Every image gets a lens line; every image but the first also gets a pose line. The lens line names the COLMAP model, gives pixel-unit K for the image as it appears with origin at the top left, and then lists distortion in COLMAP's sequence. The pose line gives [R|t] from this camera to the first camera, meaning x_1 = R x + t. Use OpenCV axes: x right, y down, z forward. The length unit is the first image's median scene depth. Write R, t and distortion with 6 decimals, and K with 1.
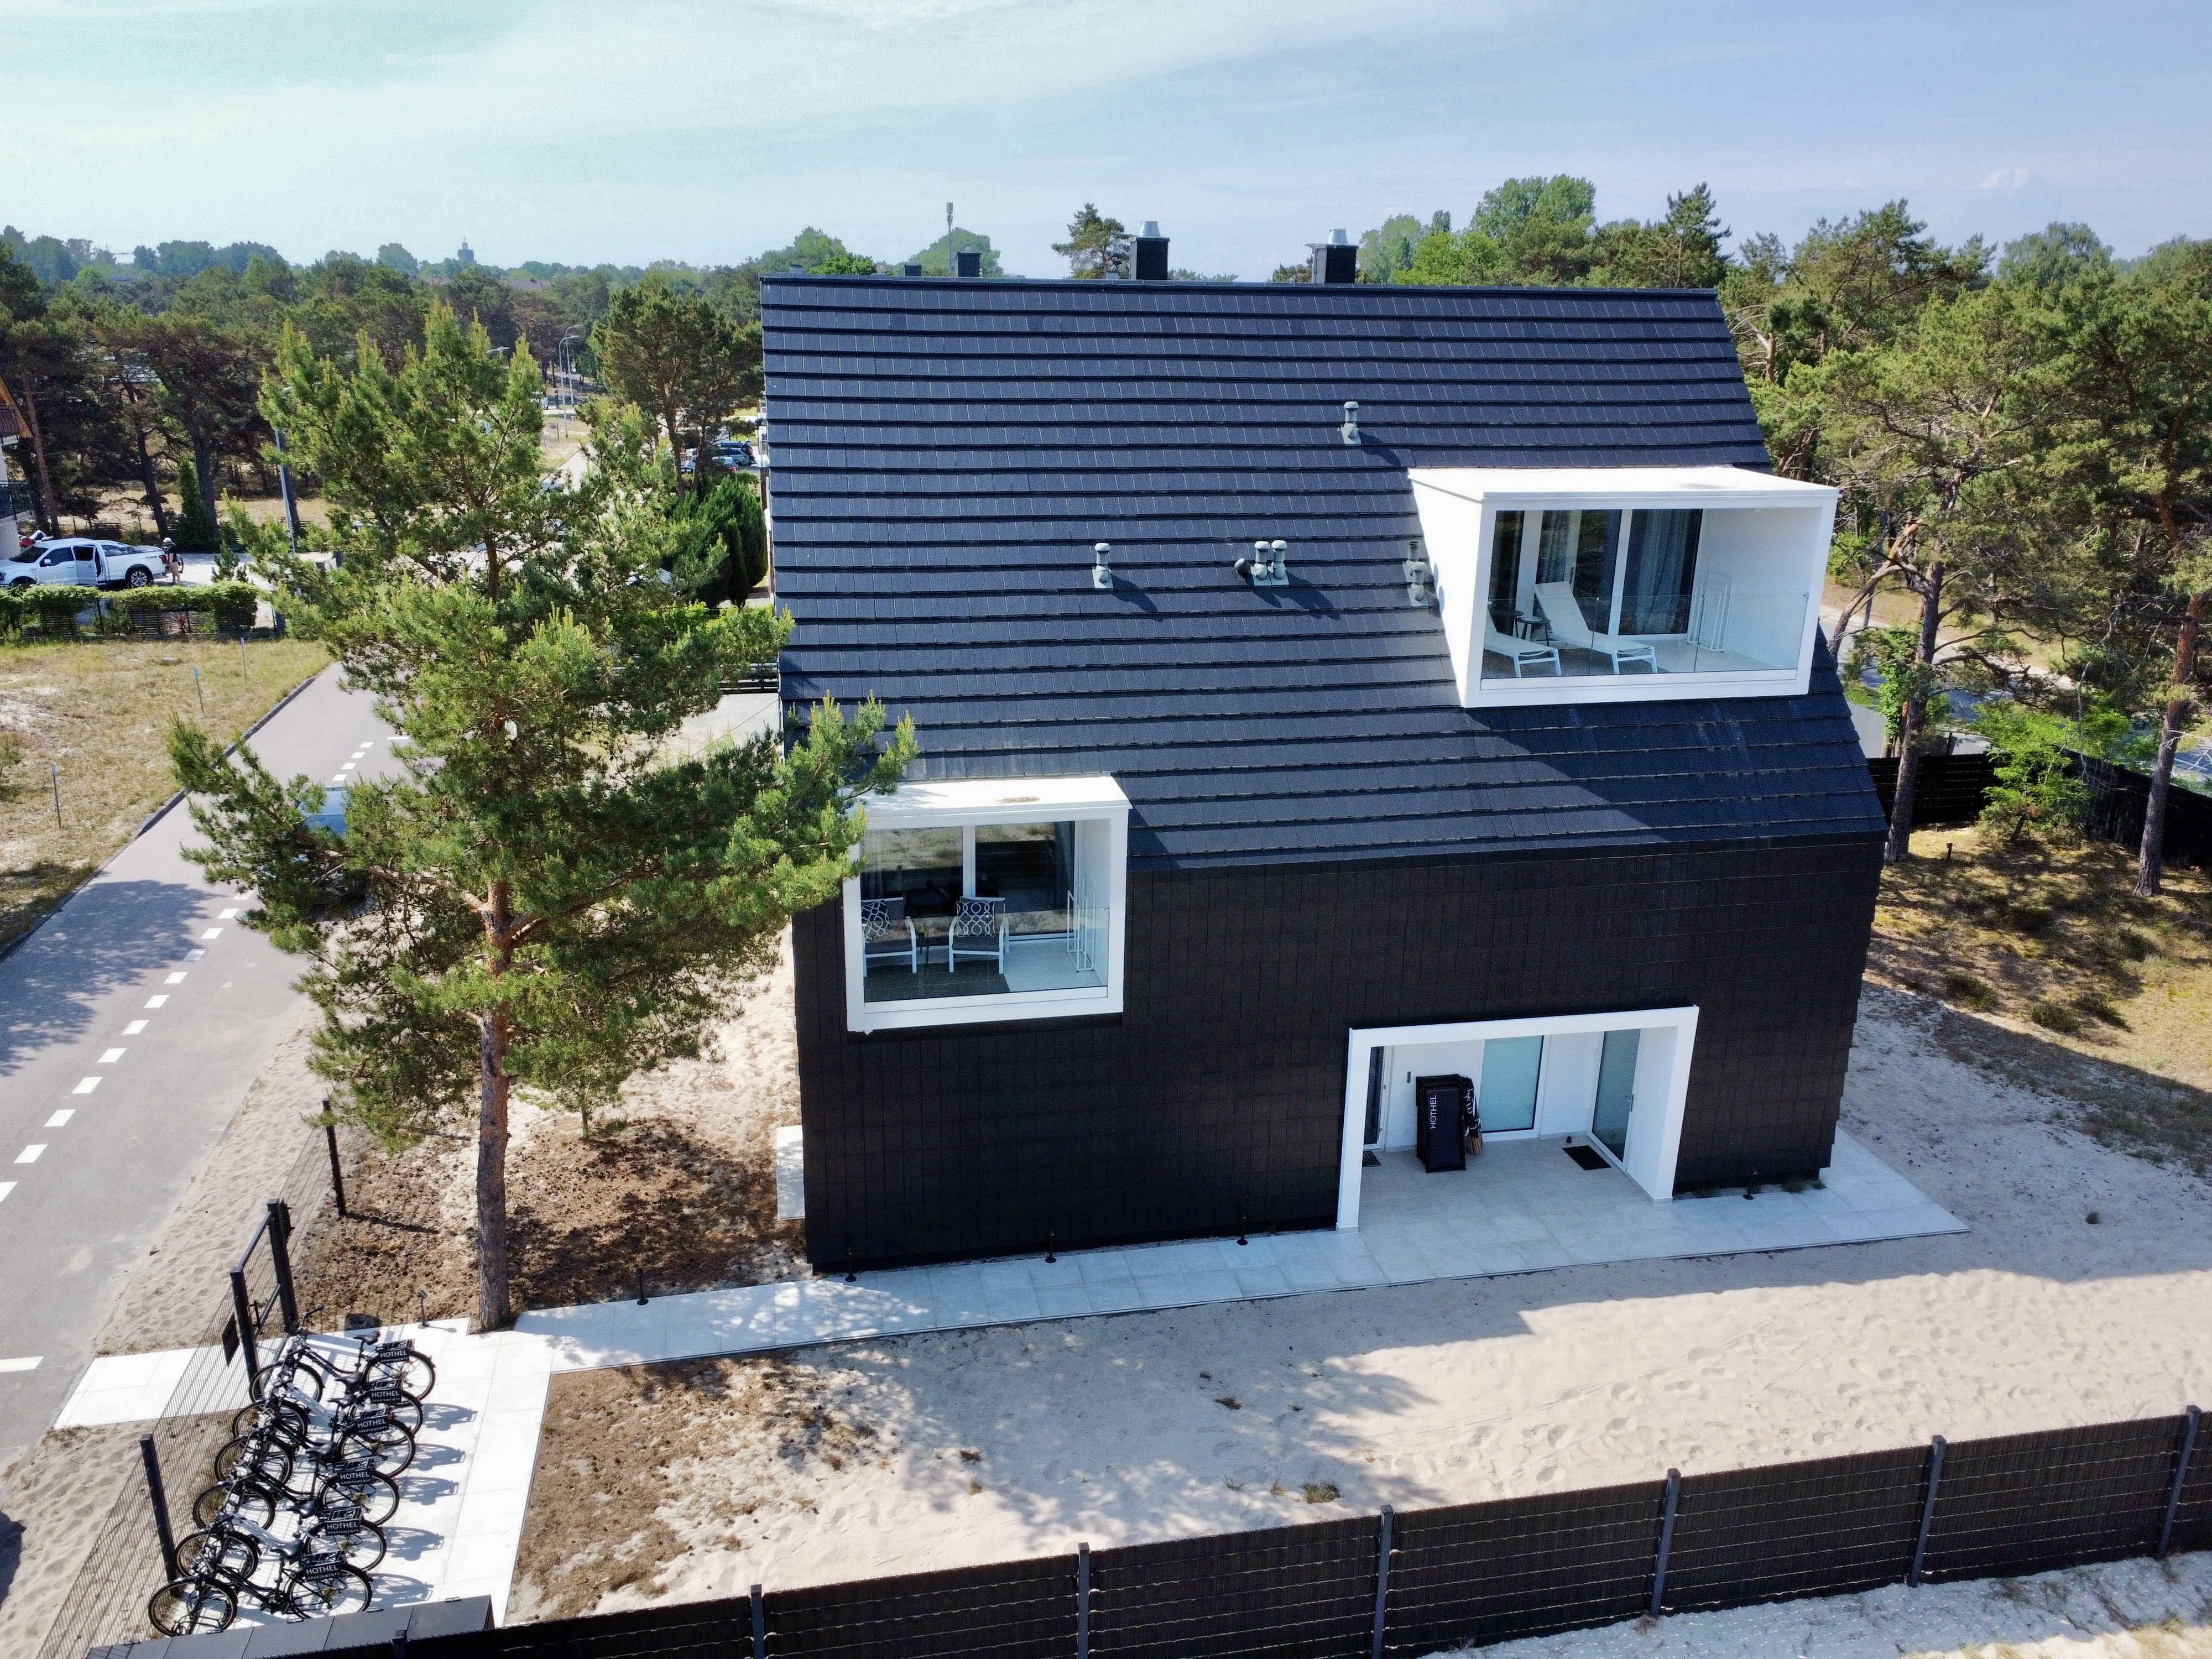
lens RADIAL K [[1648.9, 0, 1083.8], [0, 1648.9, 835.5], [0, 0, 1]] dist [0.008927, 0.004598]
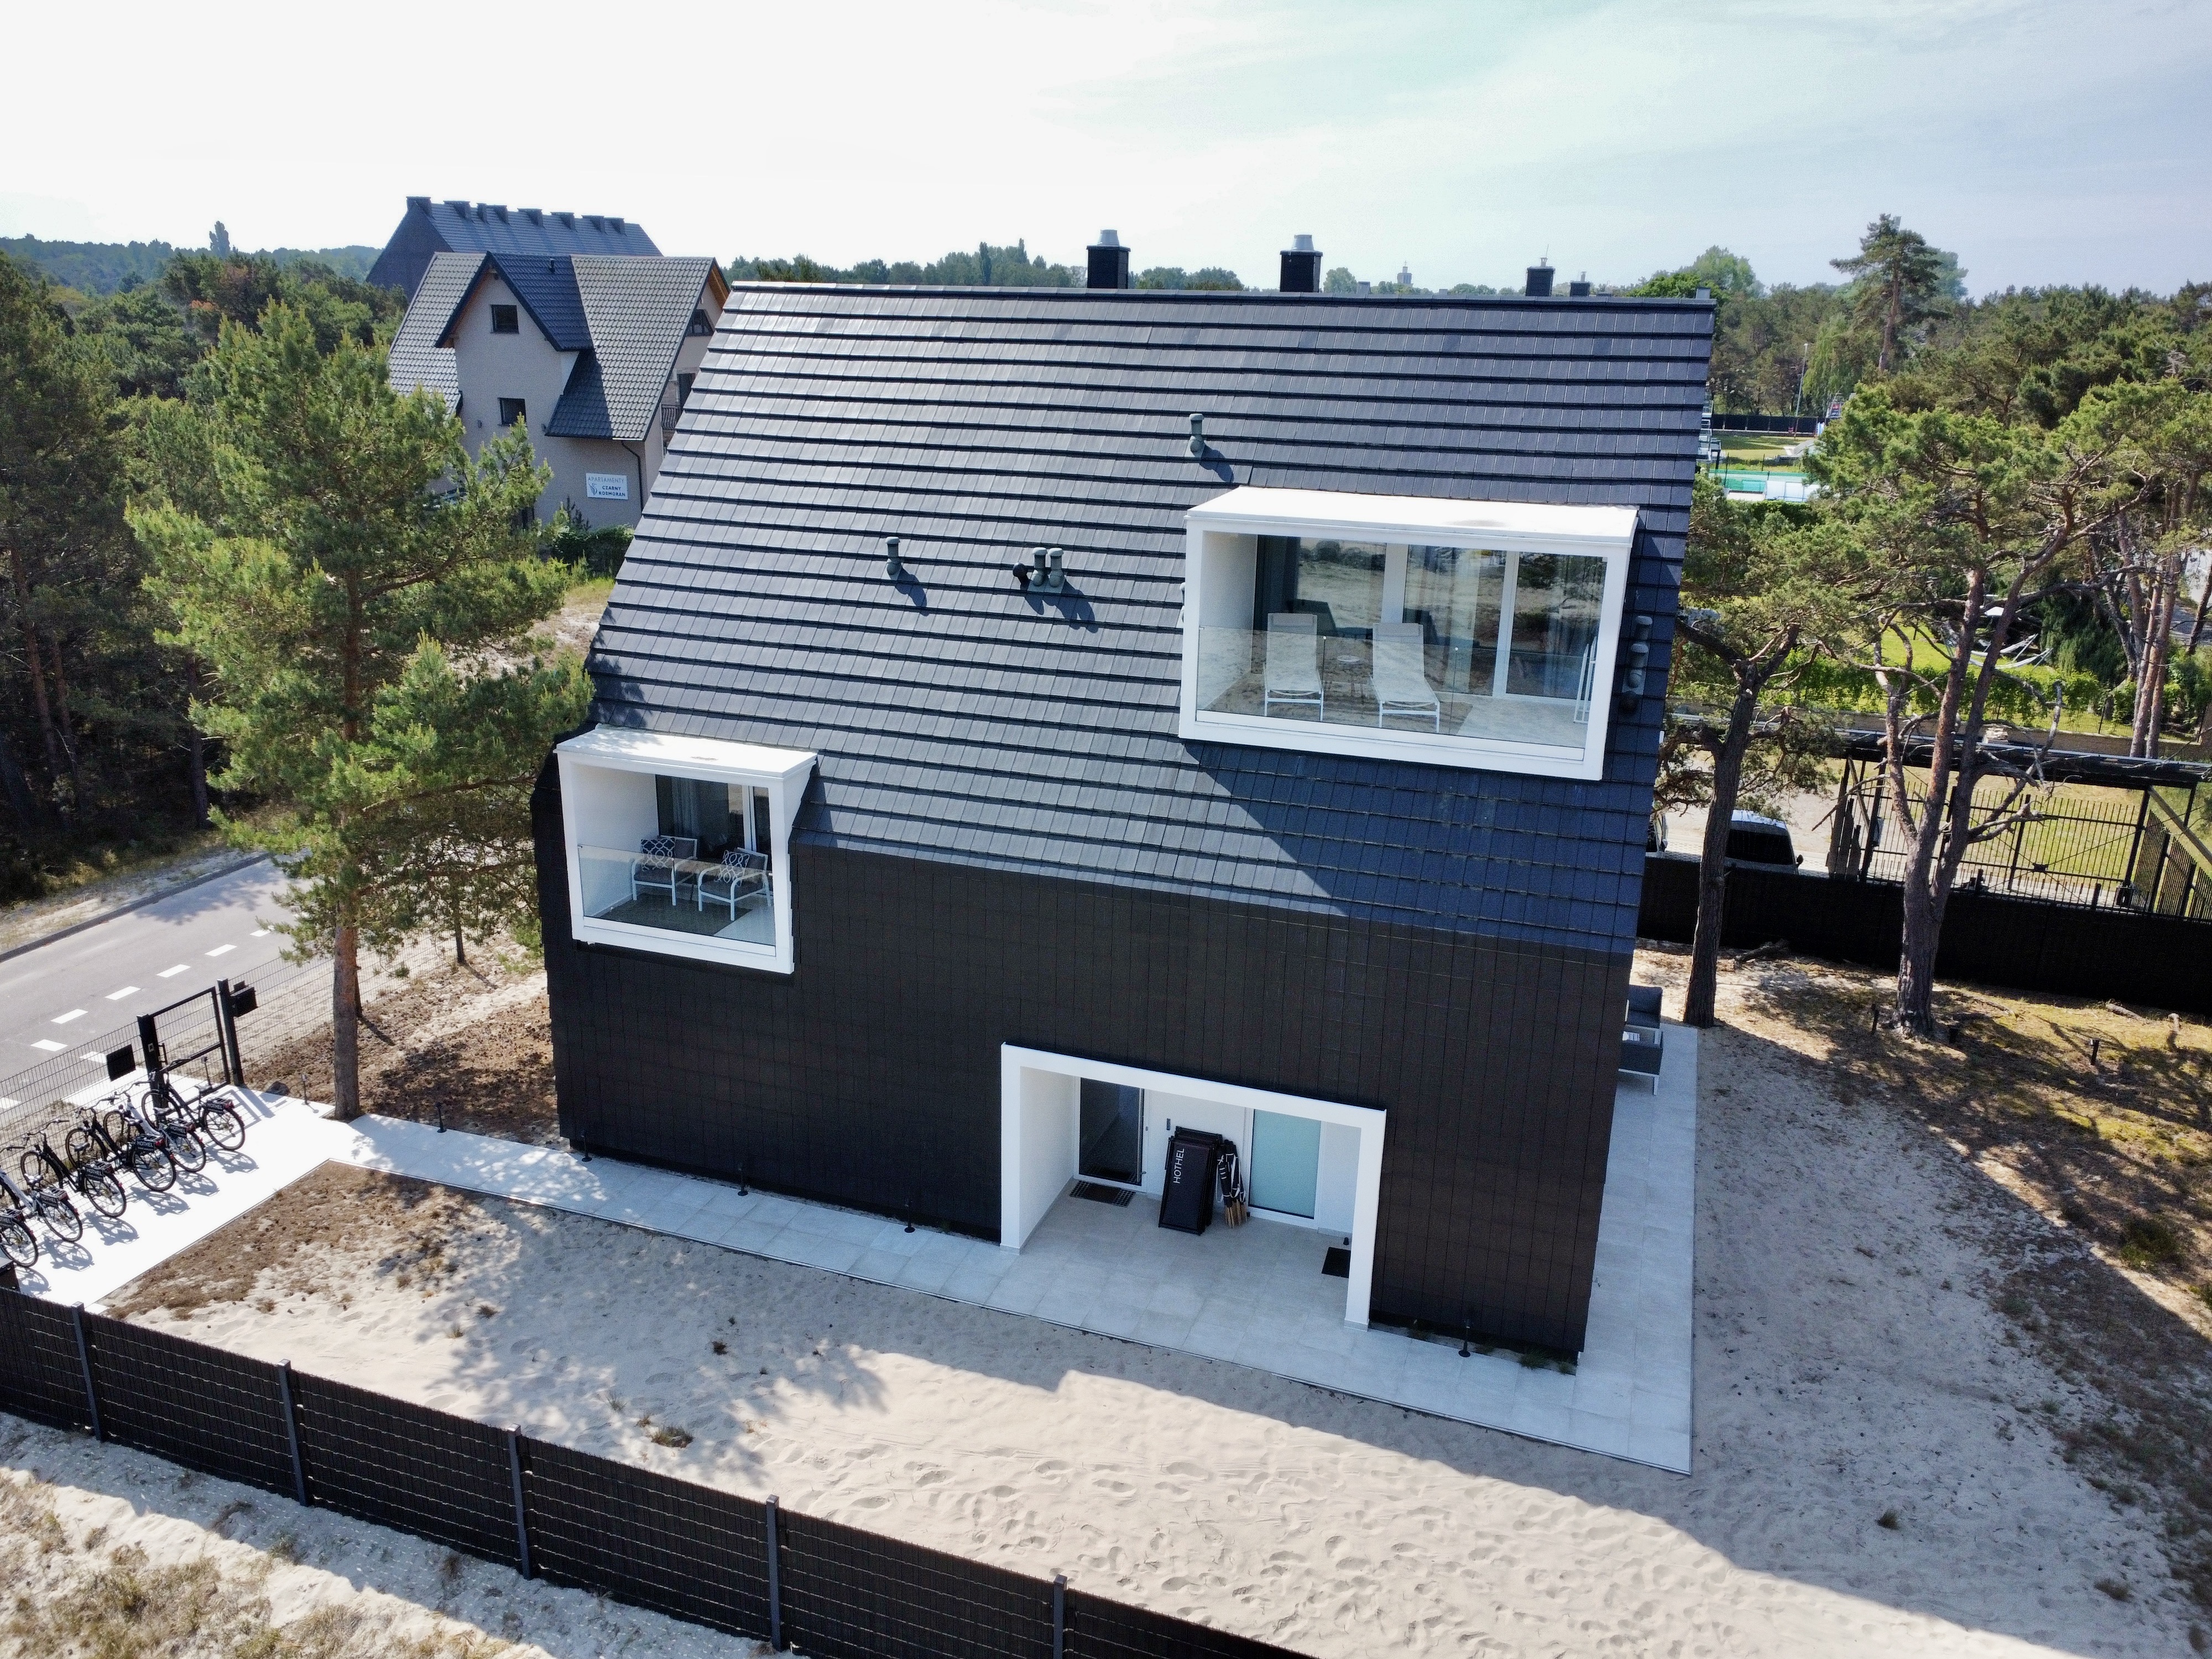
lens RADIAL K [[1648.9, 0, 1083.8], [0, 1648.9, 835.5], [0, 0, 1]] dist [0.008927, 0.004598]
pose [[0.859711, 0.159559, -0.485220, 0.647457], [-0.165597, 0.985714, 0.030735, -0.042042], [0.483193, 0.053928, 0.873851, 0.152350]]
